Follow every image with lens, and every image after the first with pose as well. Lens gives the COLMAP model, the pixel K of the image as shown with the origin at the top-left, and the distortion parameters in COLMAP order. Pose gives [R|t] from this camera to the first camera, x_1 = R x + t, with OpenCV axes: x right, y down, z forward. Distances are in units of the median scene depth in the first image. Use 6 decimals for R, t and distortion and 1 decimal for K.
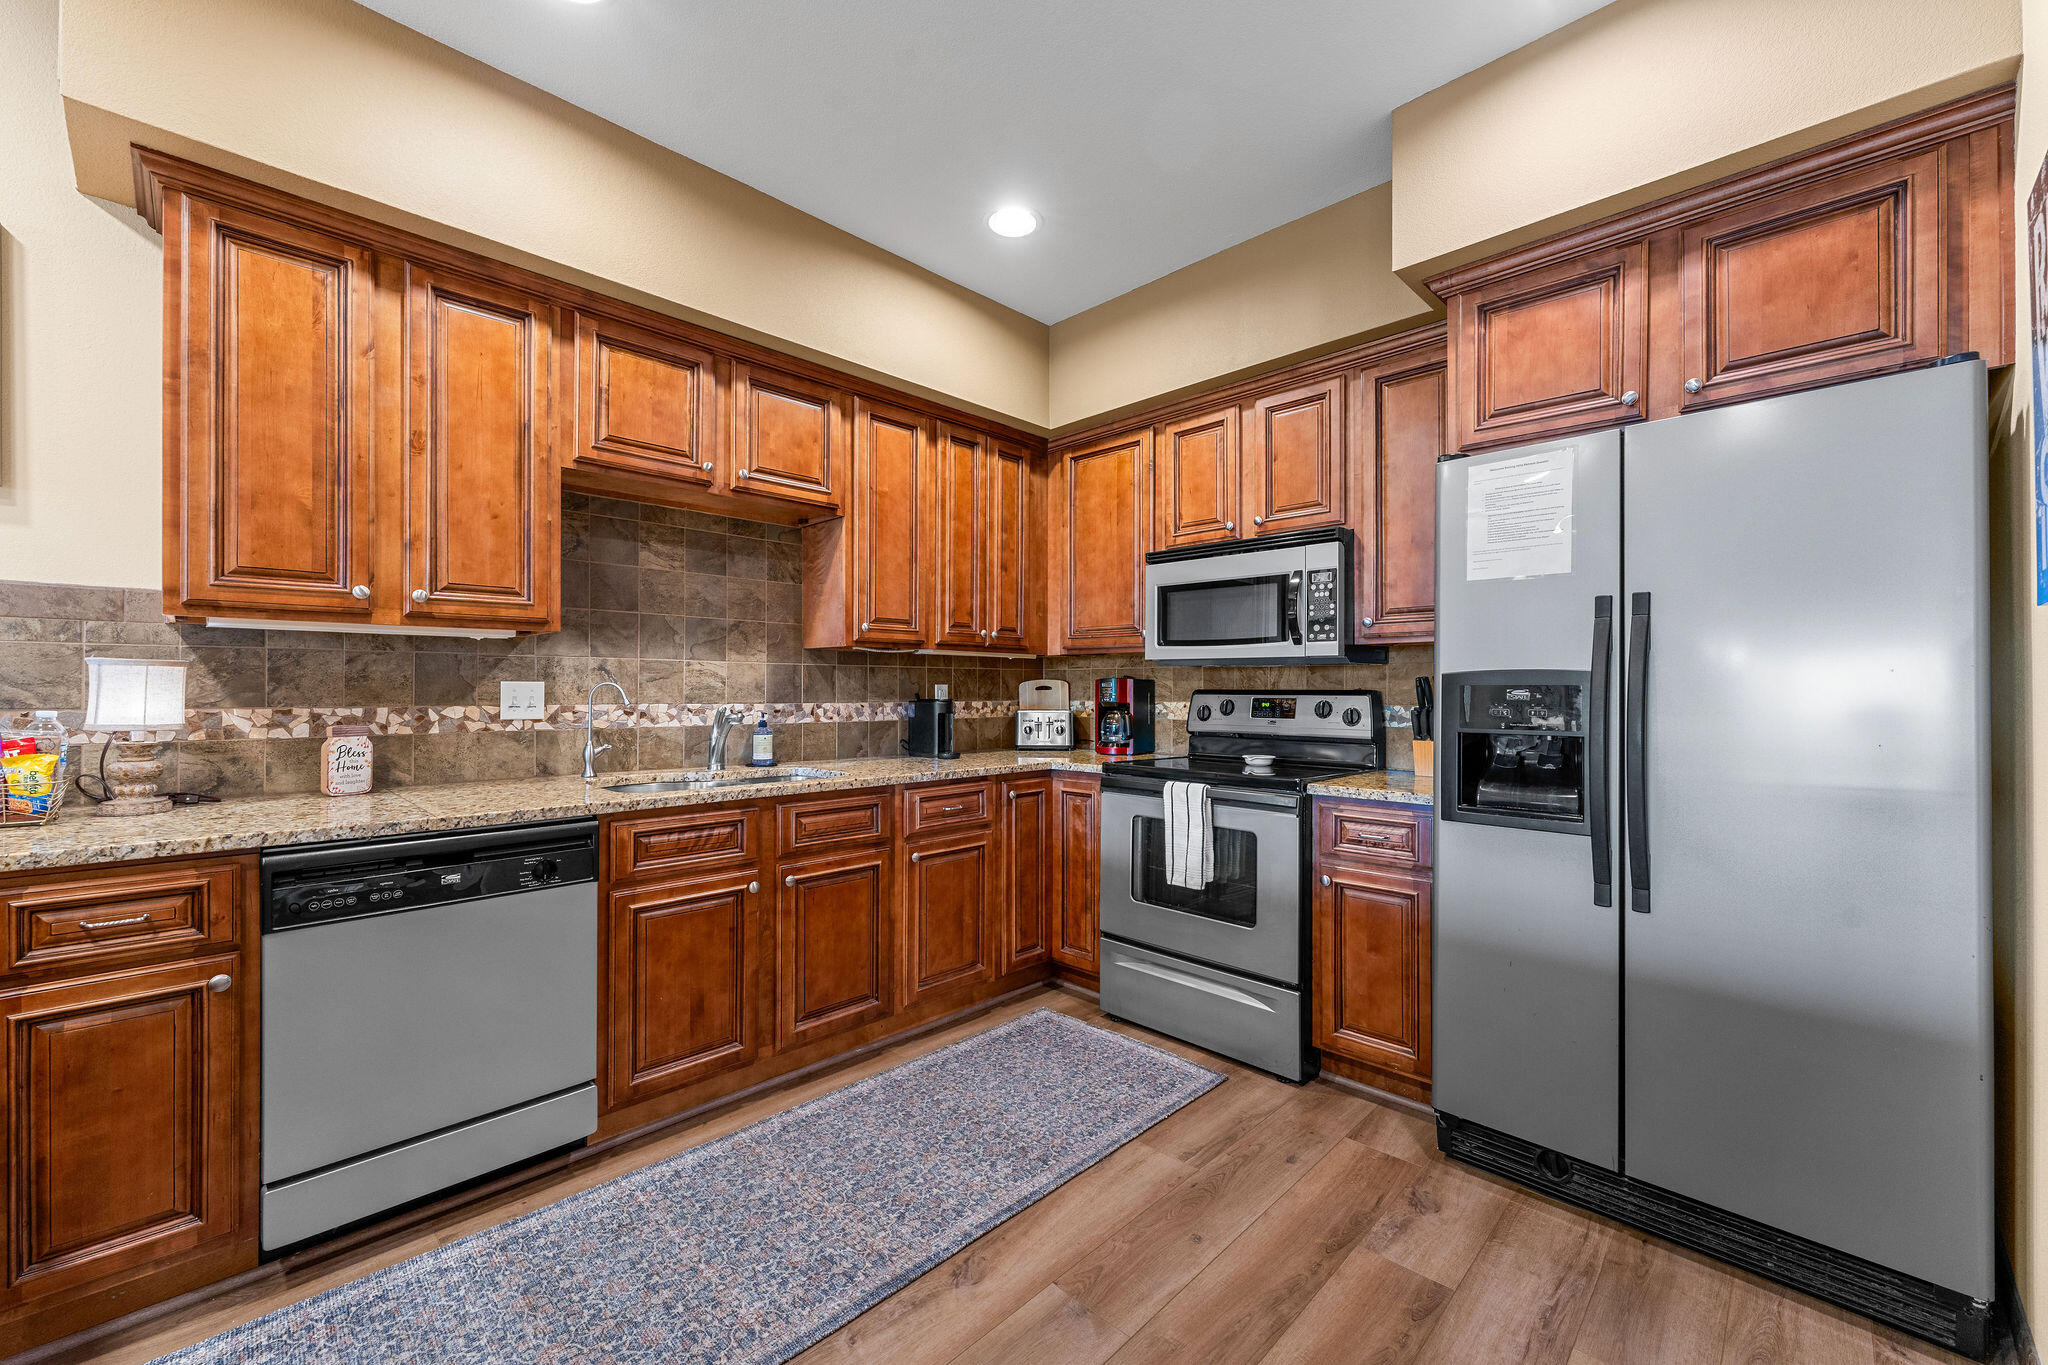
lens RADIAL K [[809.9, 0, 1020.9], [0, 809.9, 685.5], [0, 0, 1]] dist [-0.002861, -0.000110]
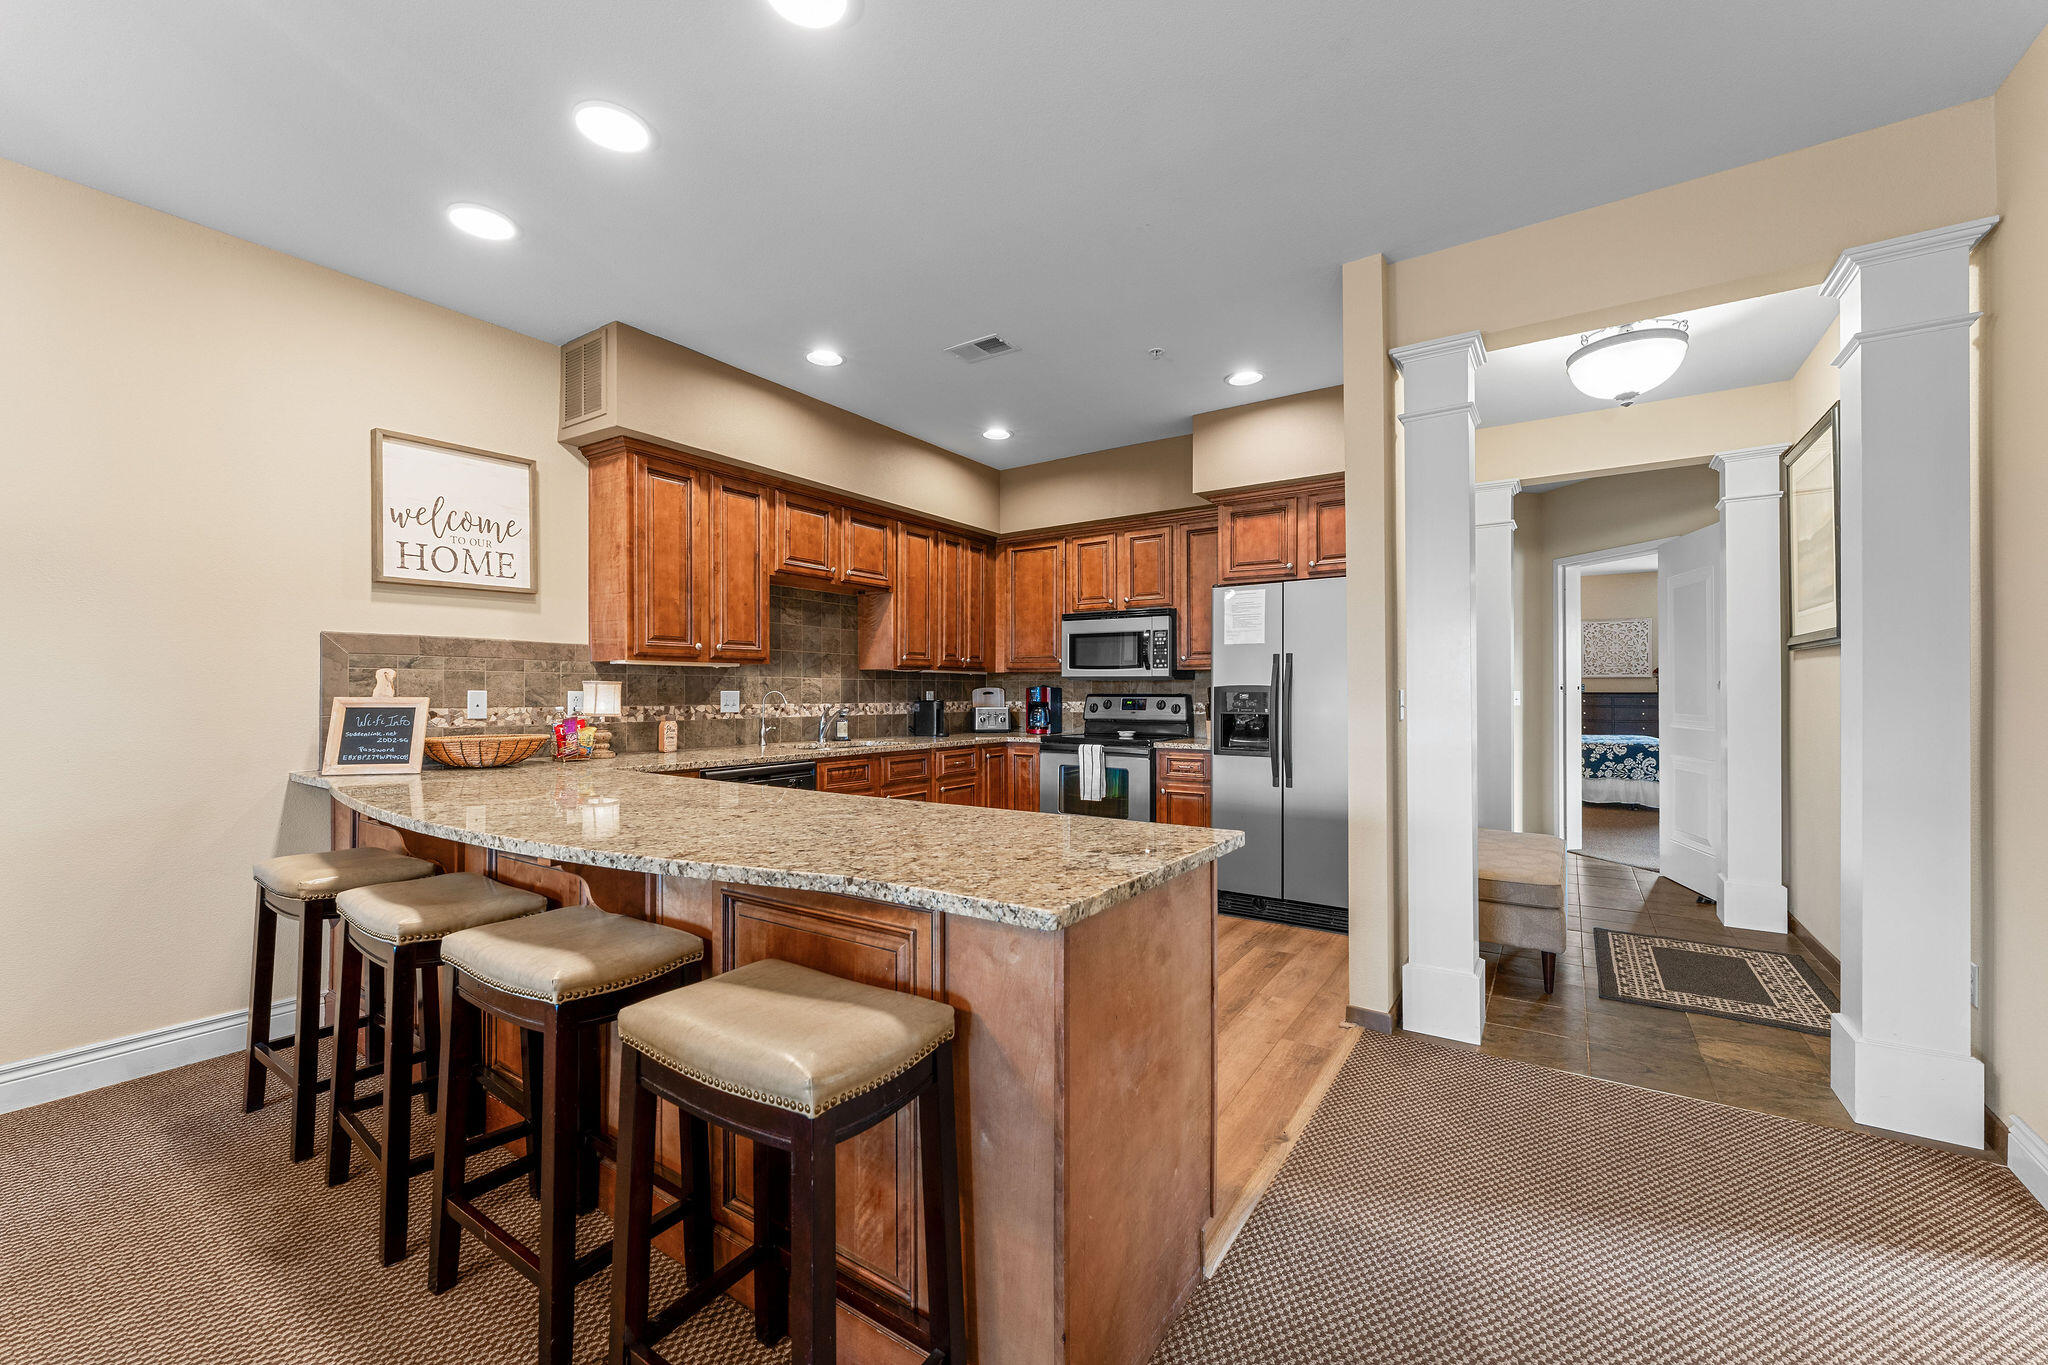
lens RADIAL K [[809.9, 0, 1026.2], [0, 809.9, 684.6], [0, 0, 1]] dist [-0.002861, -0.000110]
pose [[0.980612, -0.000598, 0.195957, -0.303736], [0.001355, 0.999992, -0.003731, -0.010282], [-0.195953, 0.003925, 0.980605, -0.786286]]
